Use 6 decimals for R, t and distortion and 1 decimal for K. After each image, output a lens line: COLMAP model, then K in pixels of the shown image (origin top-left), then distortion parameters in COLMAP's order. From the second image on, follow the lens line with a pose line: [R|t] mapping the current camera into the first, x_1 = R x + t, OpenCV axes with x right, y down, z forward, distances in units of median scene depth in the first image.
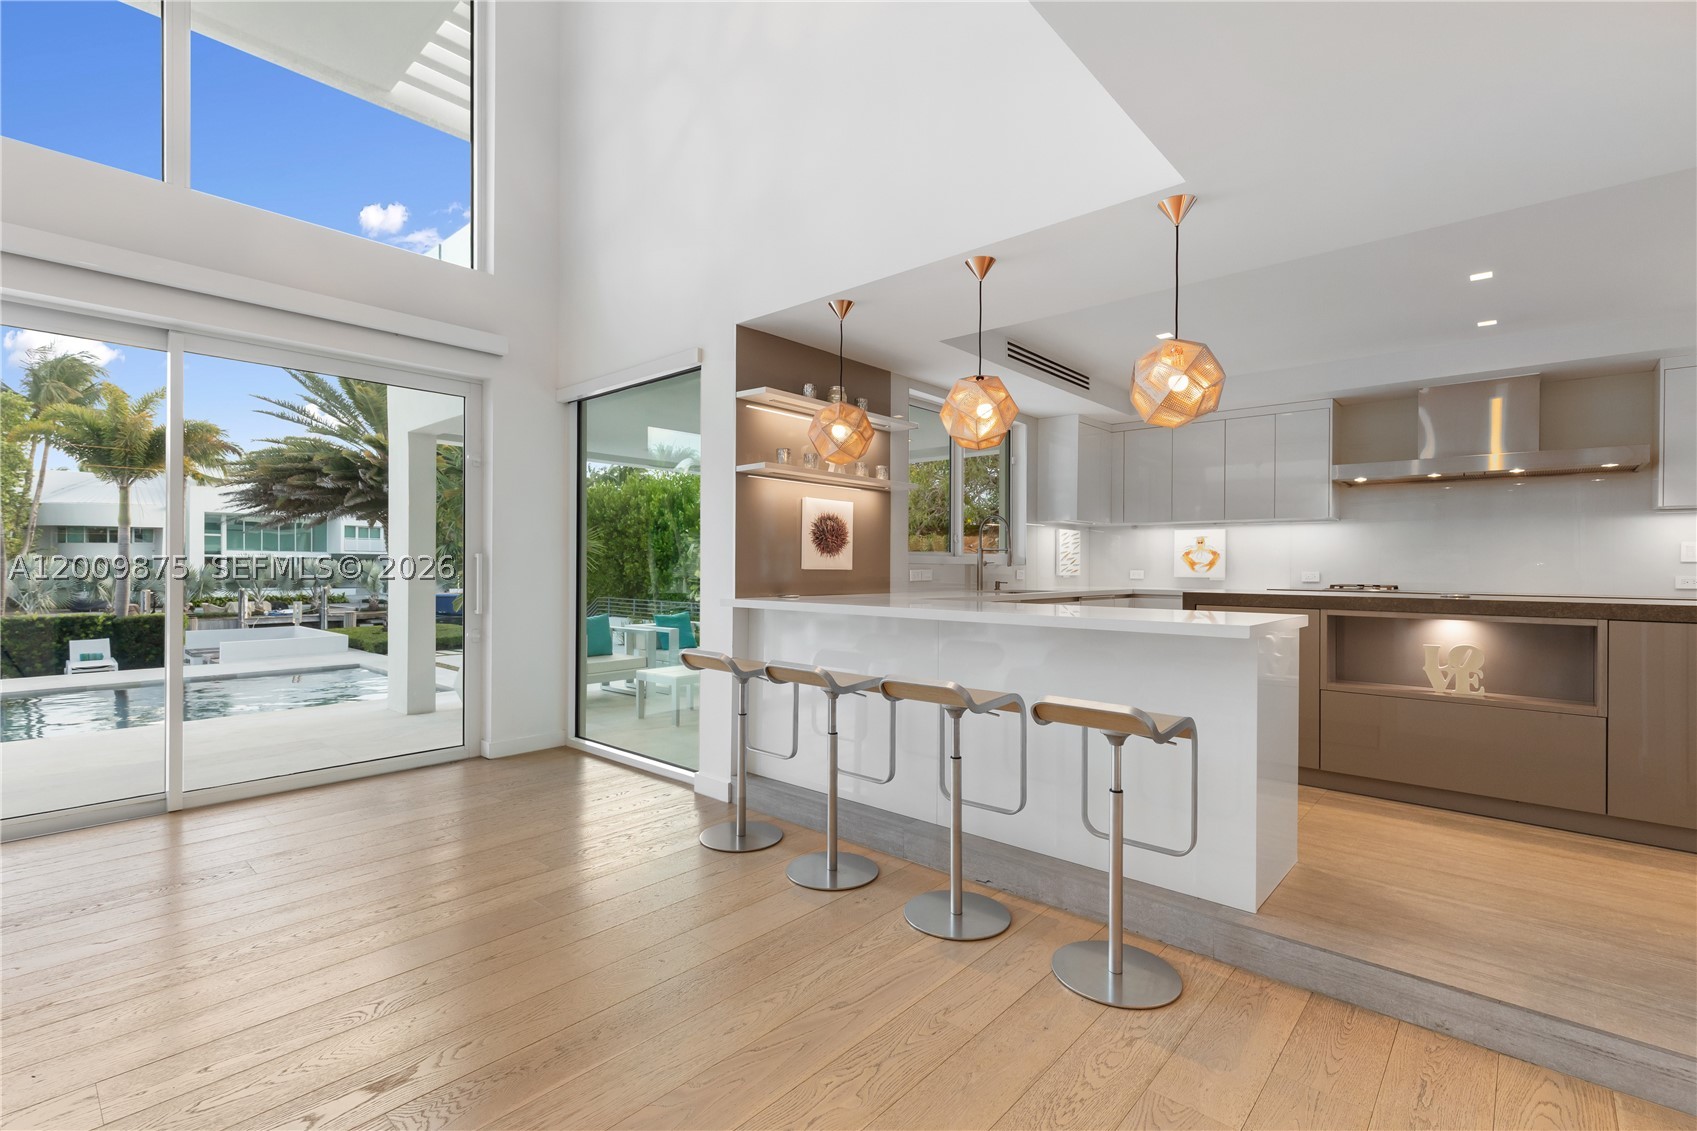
lens RADIAL K [[761.1, 0, 839.0], [0, 761.1, 570.7], [0, 0, 1]] dist [0.006643, -0.000823]
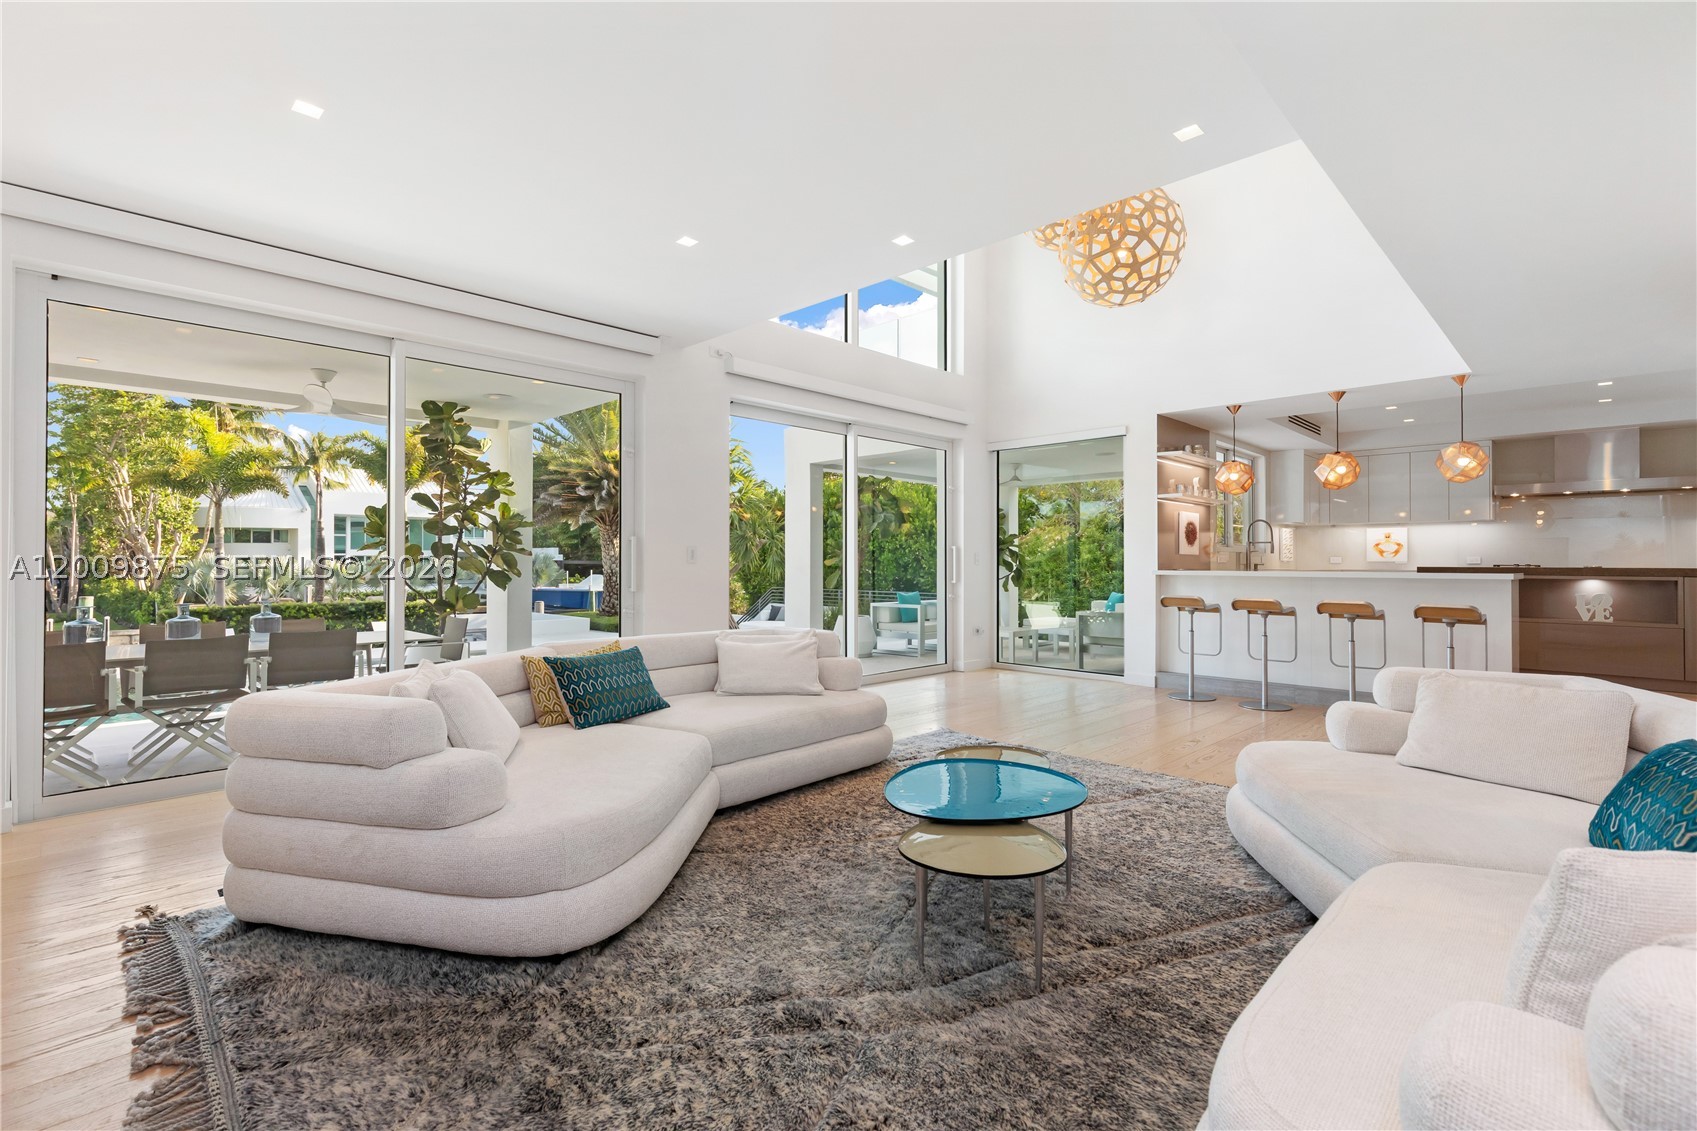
lens RADIAL K [[776.0, 0, 848.5], [0, 776.0, 565.5], [0, 0, 1]] dist [0.014451, -0.000699]
pose [[0.999307, -0.004102, -0.036983, -0.581457], [0.003974, 0.999986, -0.003544, 0.020838], [0.036997, 0.003394, 0.999310, -0.602447]]
